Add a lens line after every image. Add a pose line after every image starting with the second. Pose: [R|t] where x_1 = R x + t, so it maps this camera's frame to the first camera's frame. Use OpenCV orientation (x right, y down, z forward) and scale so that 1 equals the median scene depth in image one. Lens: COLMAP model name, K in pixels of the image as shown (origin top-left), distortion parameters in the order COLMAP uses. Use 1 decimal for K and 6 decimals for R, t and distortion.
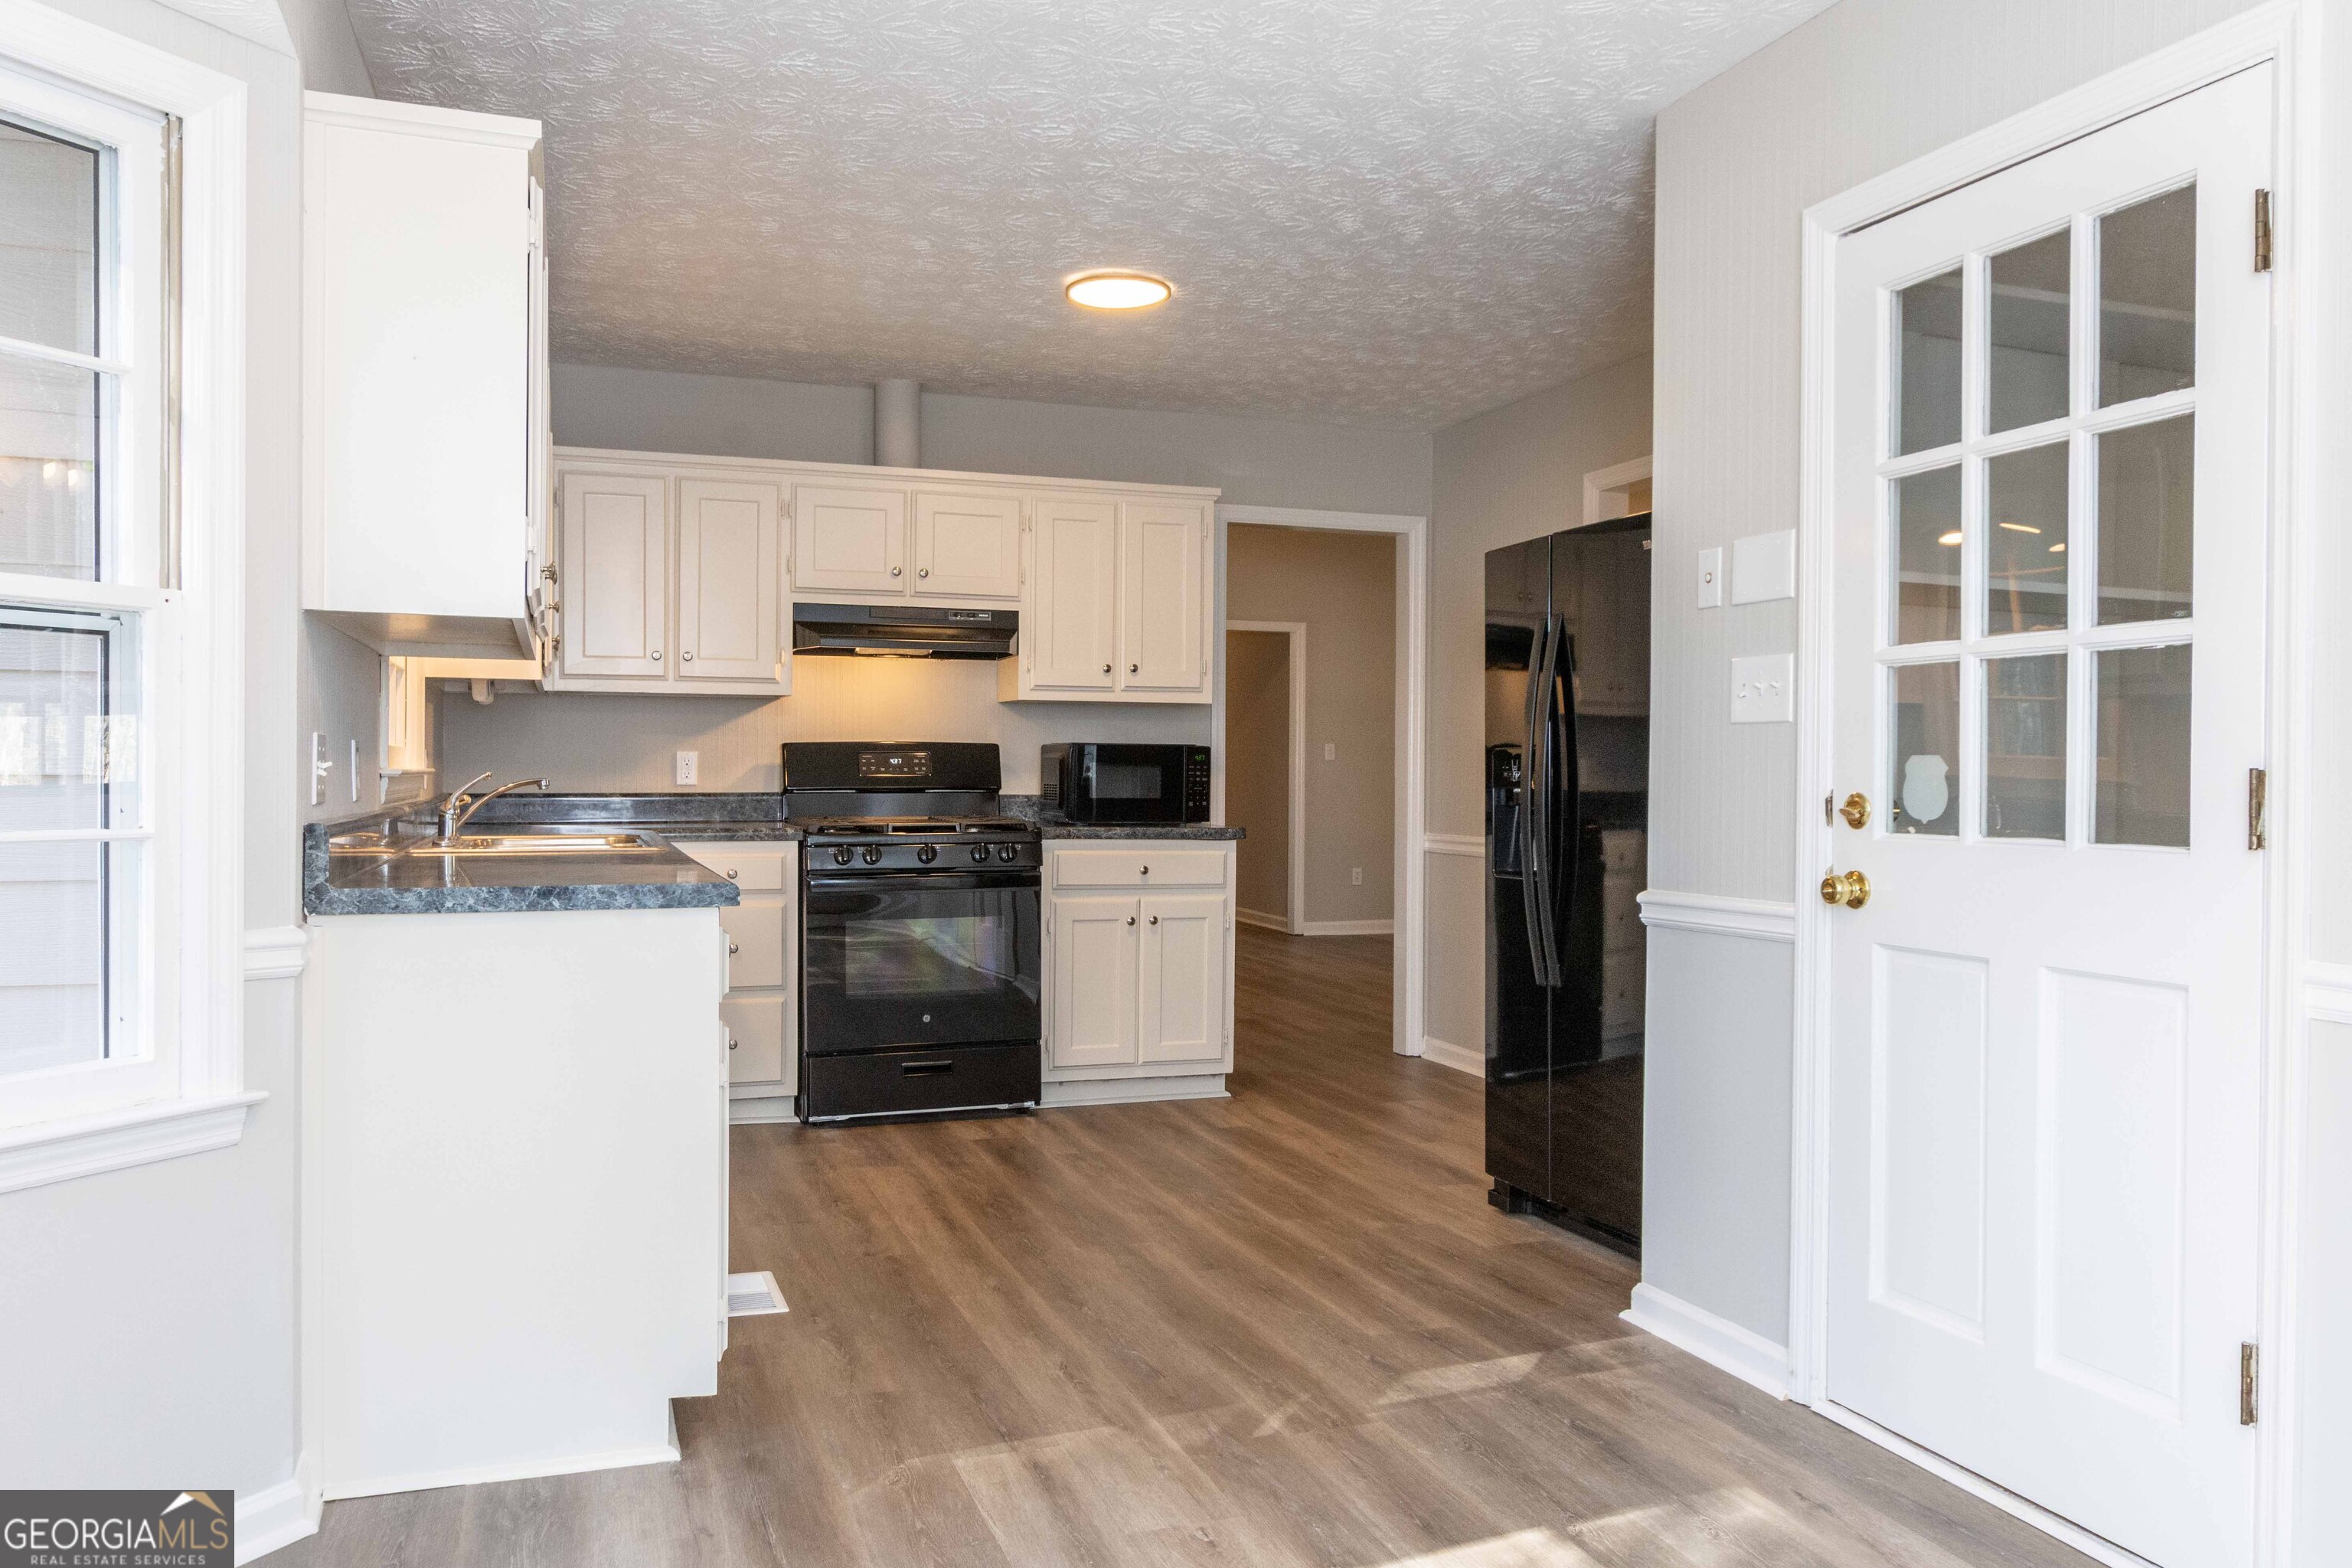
lens RADIAL K [[1650.3, 0, 1170.4], [0, 1650.3, 780.9], [0, 0, 1]] dist [-0.007323, 0.001411]
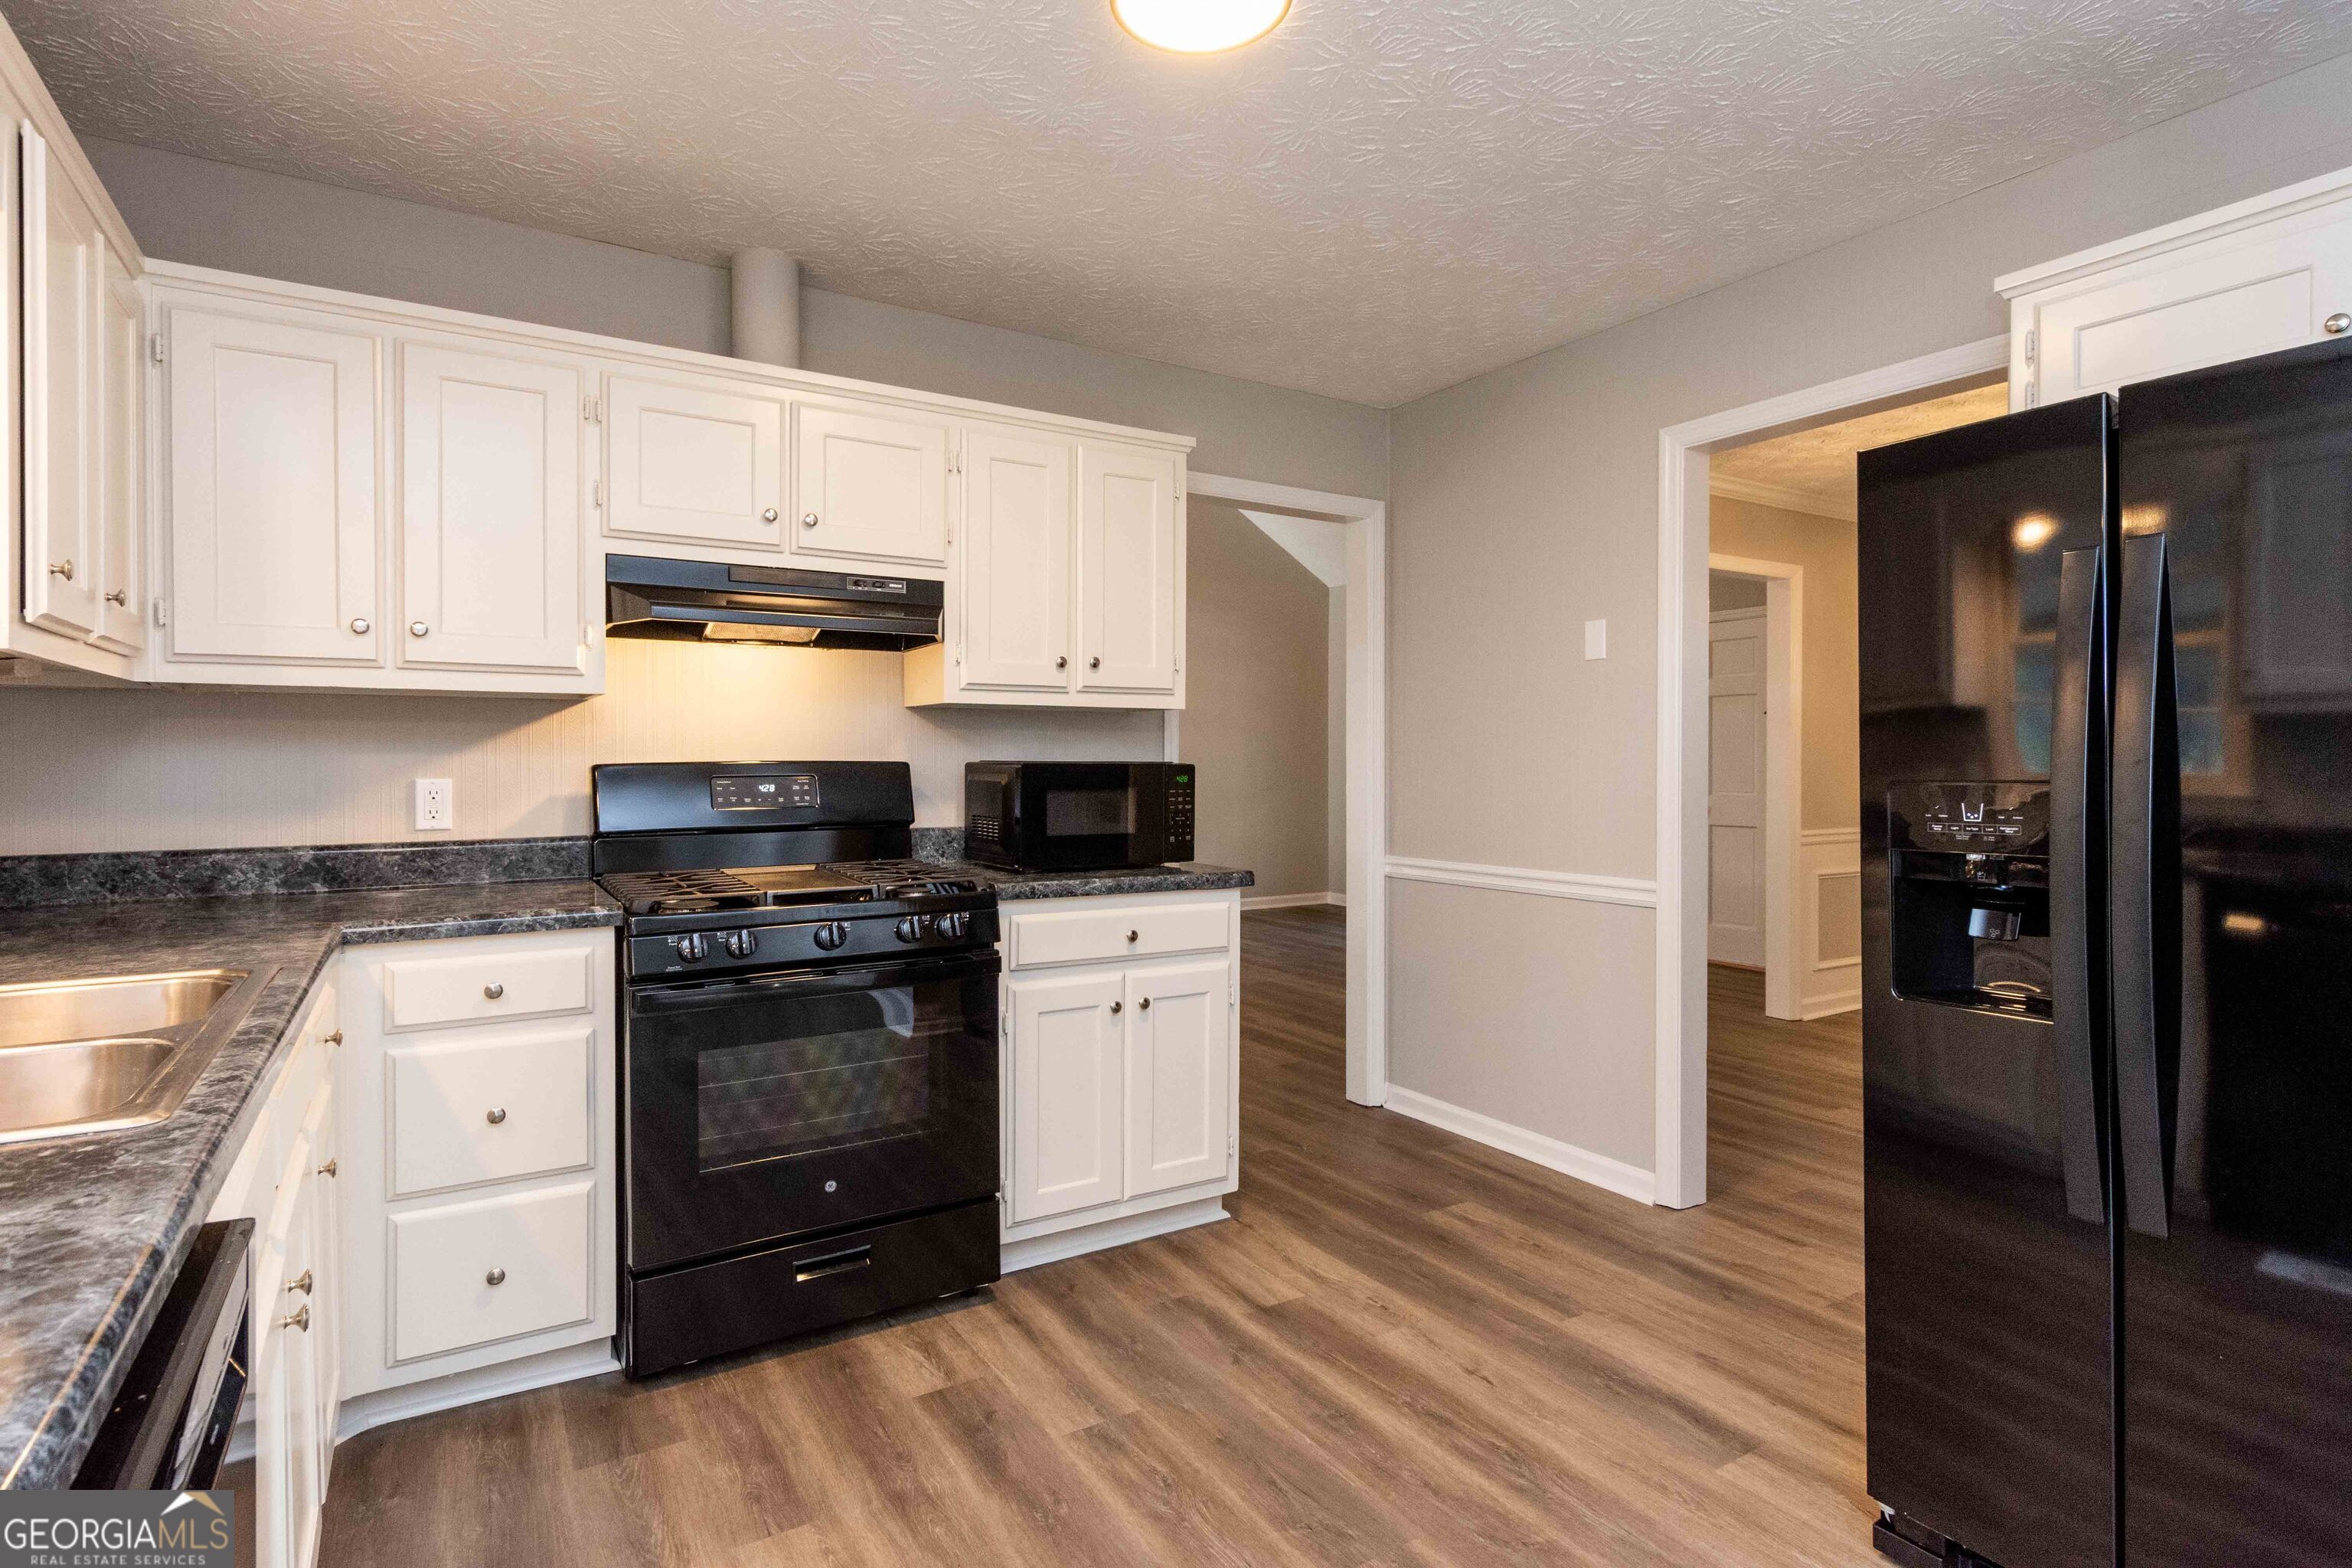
lens RADIAL K [[1181.9, 0, 1205.3], [0, 1181.9, 764.2], [0, 0, 1]] dist [0.002837, 0.000460]
pose [[0.973668, -0.008349, 0.227817, -0.101878], [0.009149, 0.999955, -0.002454, -0.020302], [-0.227786, 0.004474, 0.973701, 0.477207]]
